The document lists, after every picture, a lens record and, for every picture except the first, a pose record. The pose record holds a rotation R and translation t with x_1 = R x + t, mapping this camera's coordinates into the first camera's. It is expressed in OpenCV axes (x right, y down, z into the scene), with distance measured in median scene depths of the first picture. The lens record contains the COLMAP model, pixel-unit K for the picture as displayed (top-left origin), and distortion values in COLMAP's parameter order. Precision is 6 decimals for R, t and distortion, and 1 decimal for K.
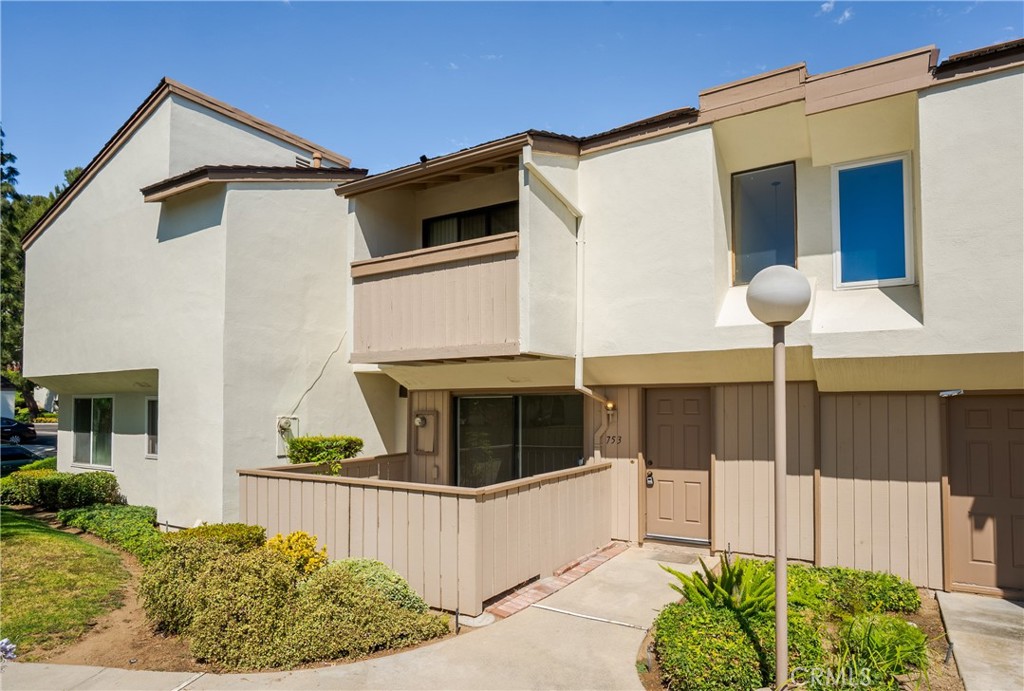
lens RADIAL K [[614.0, 0, 513.8], [0, 614.0, 393.3], [0, 0, 1]] dist [0.001923, 0.003746]
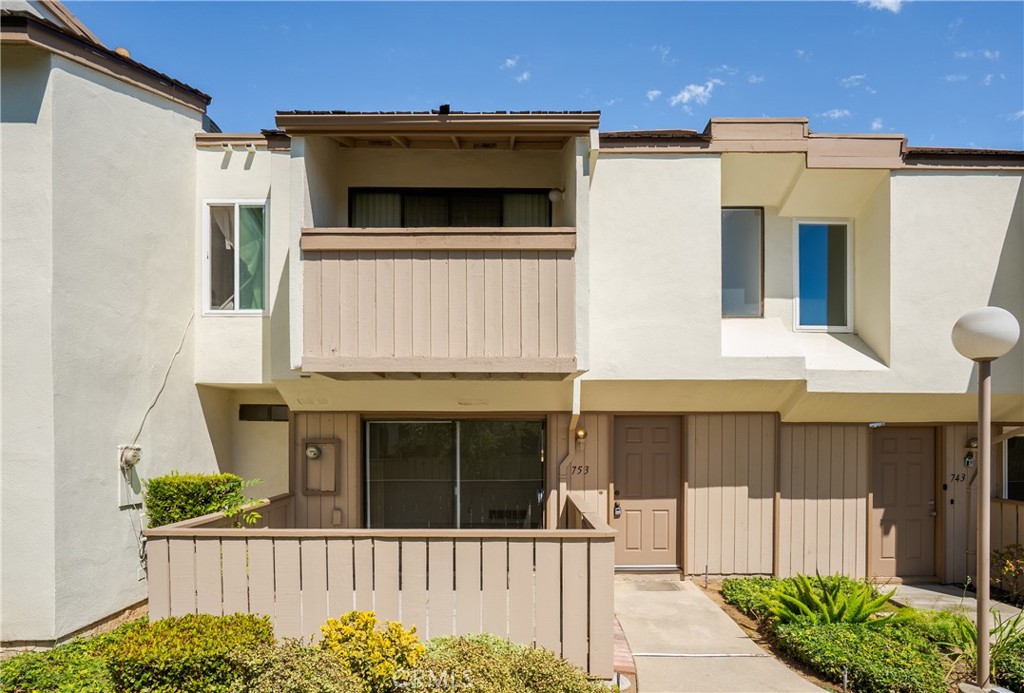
lens RADIAL K [[641.3, 0, 454.3], [0, 641.3, 444.4], [0, 0, 1]] dist [0.002568, -0.000733]
pose [[0.847620, -0.000660, 0.530603, -0.572448], [-0.016658, 0.999473, 0.027854, 0.014265], [-0.530341, -0.032448, 0.847163, 0.305606]]
